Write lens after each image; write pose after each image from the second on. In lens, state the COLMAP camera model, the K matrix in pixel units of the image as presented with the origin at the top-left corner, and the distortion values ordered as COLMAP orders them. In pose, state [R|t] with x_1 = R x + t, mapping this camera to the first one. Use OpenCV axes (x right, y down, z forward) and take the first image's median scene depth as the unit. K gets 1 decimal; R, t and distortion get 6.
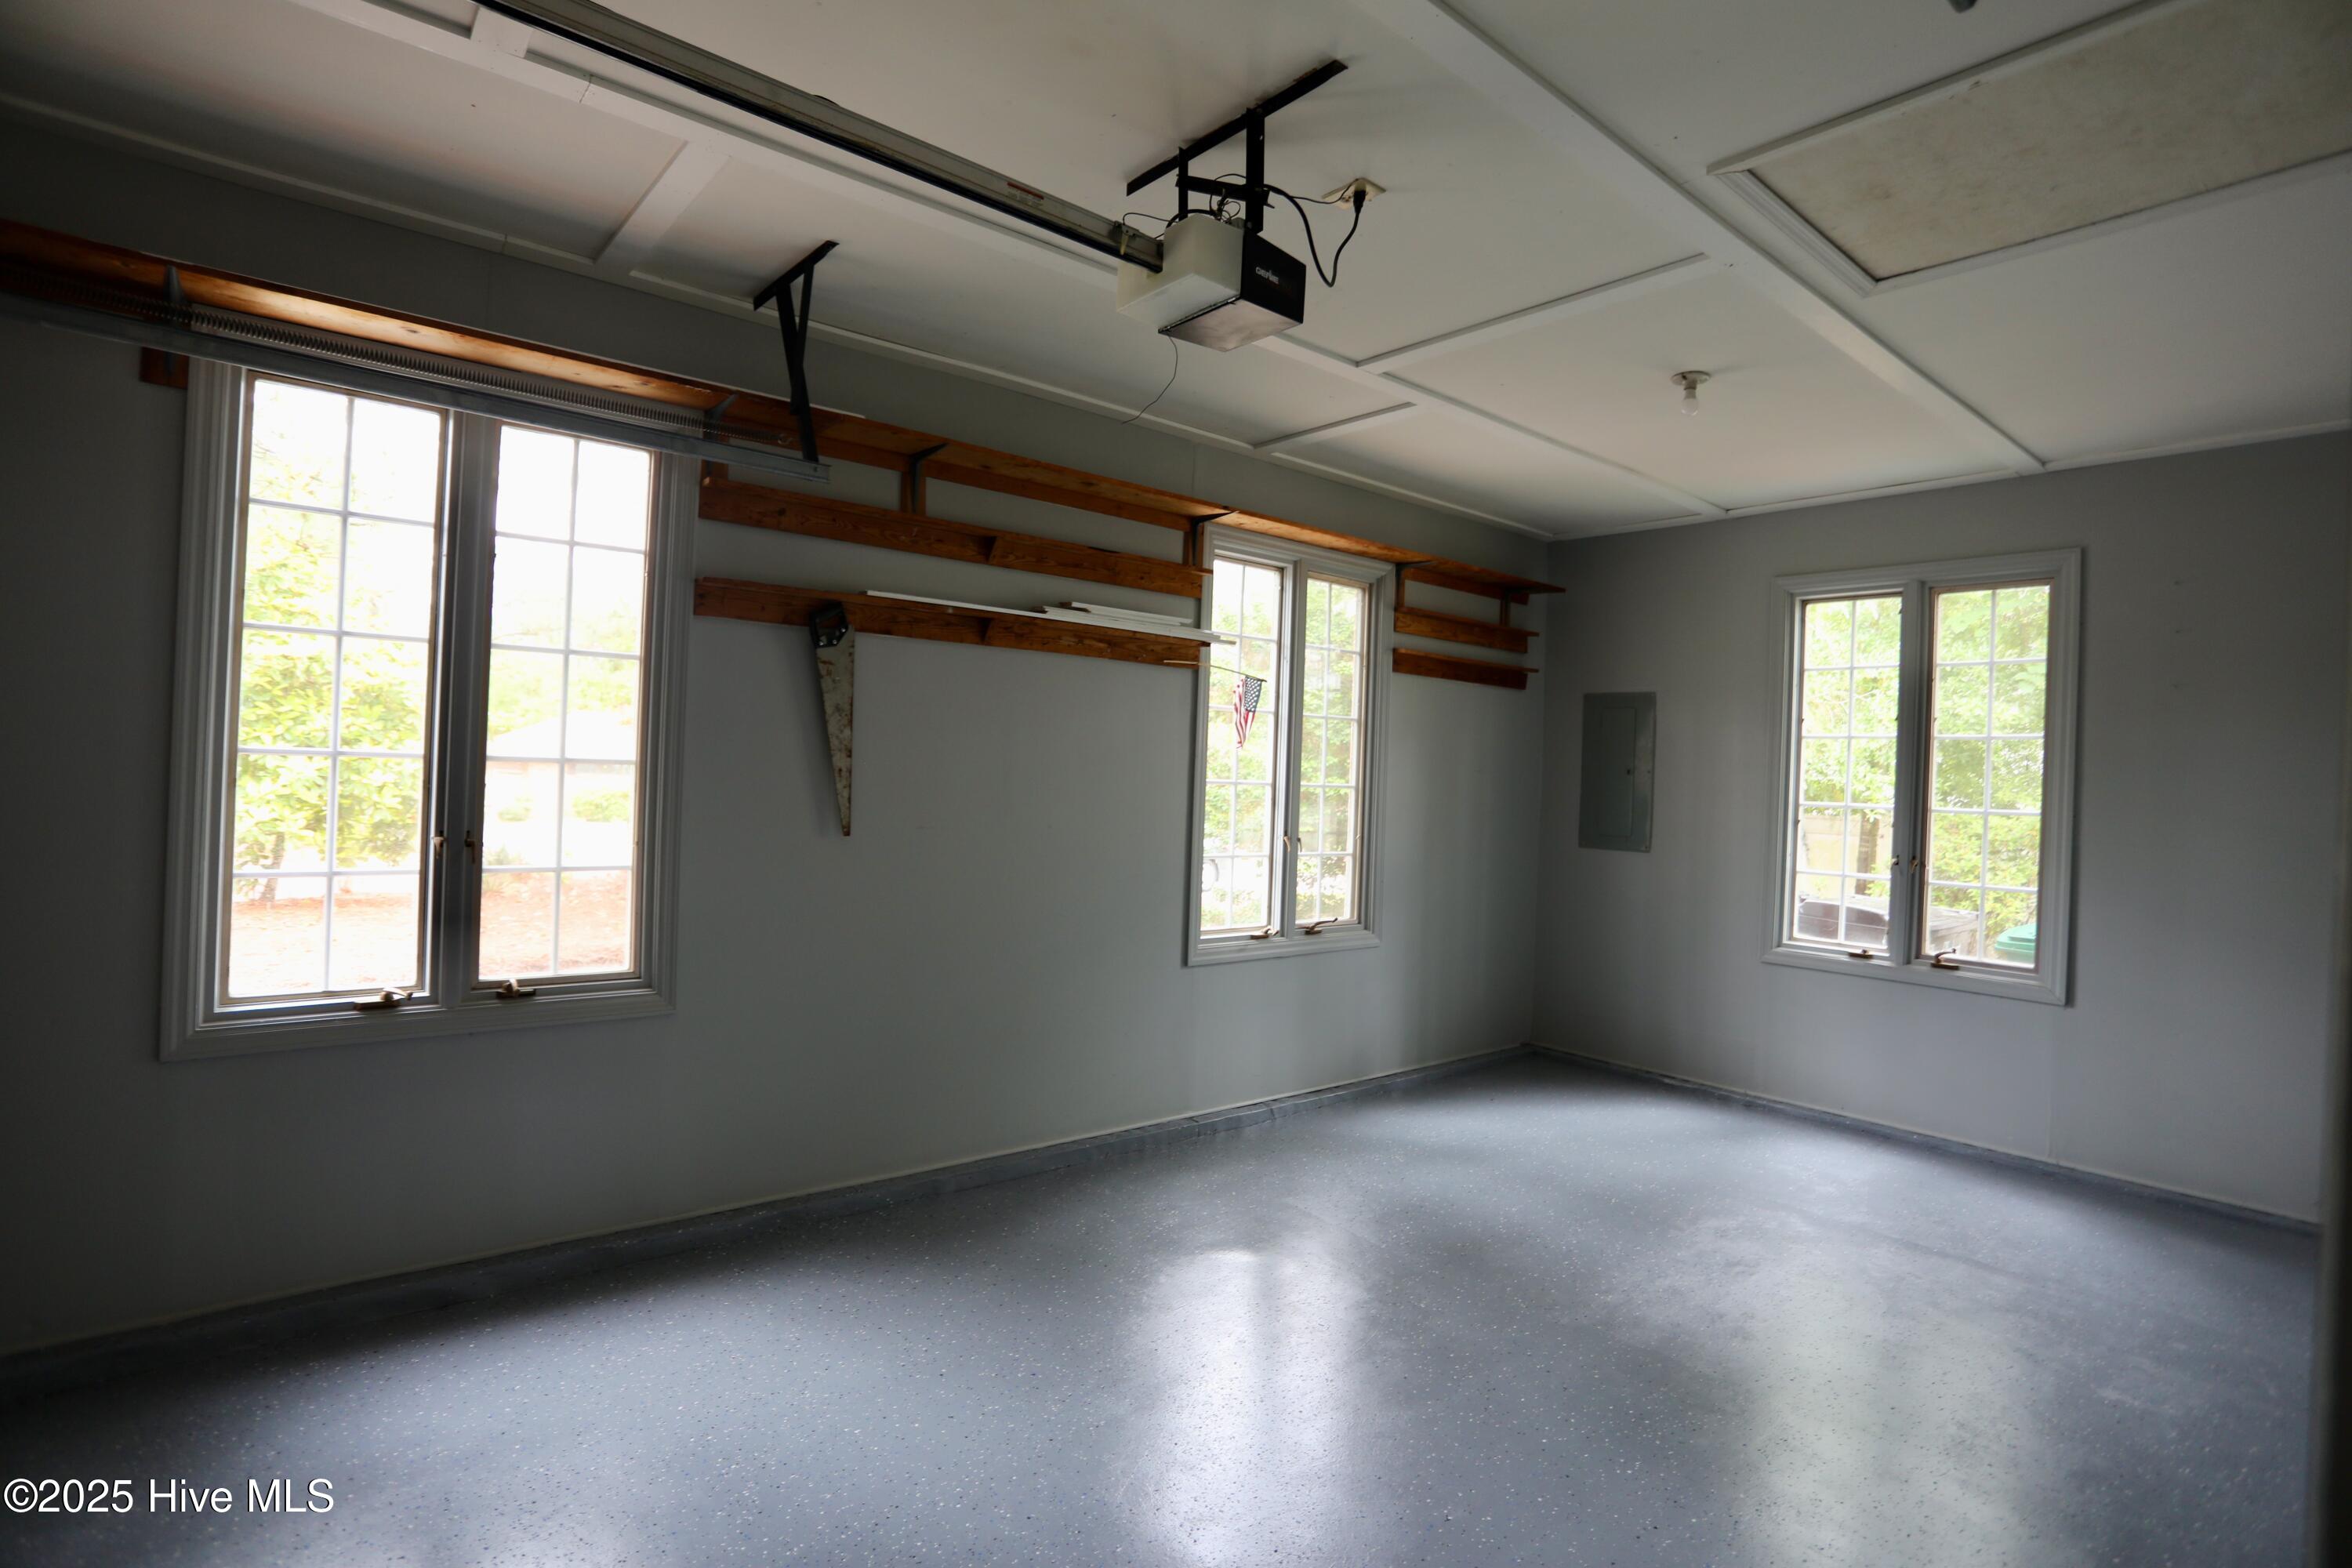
lens RADIAL K [[1141.1, 0, 1172.4], [0, 1141.1, 770.7], [0, 0, 1]] dist [-0.078486, 0.034142]
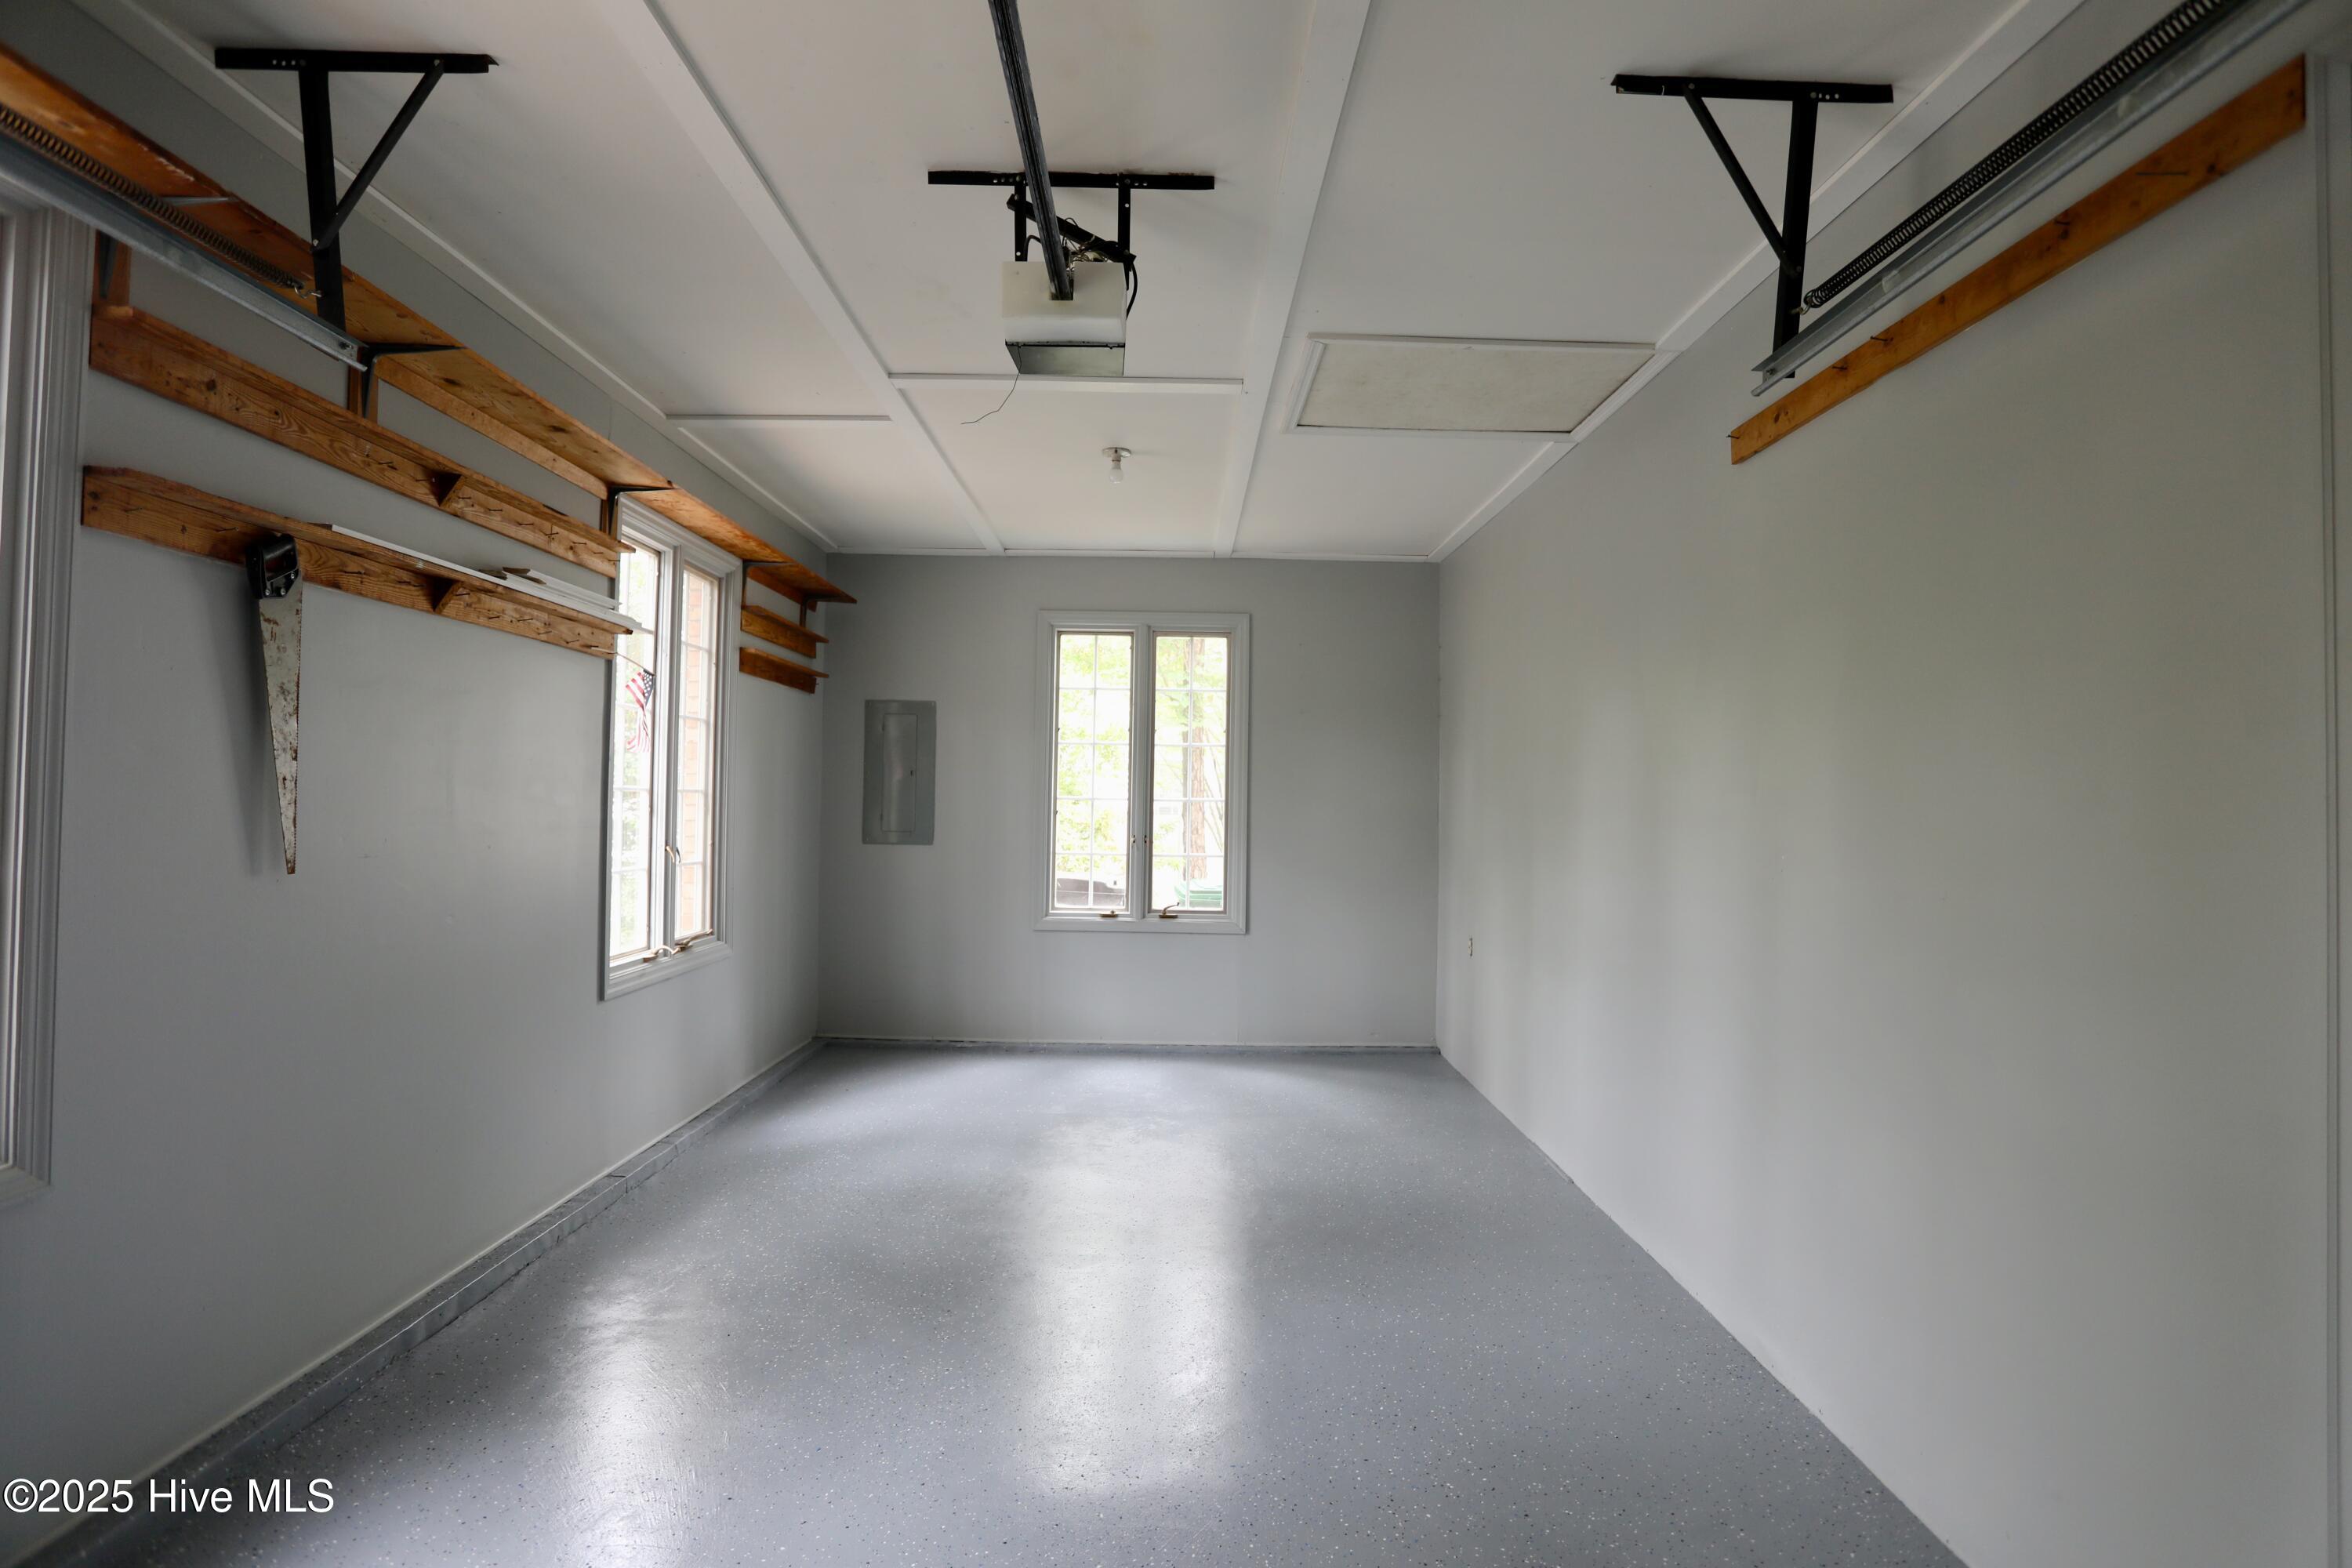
lens RADIAL K [[1141.1, 0, 1172.4], [0, 1141.1, 770.7], [0, 0, 1]] dist [-0.078486, 0.034142]
pose [[0.634696, -0.006333, 0.772736, -0.360369], [0.006270, 0.999976, 0.003045, -0.003191], [-0.772737, 0.002913, 0.634720, 0.122078]]
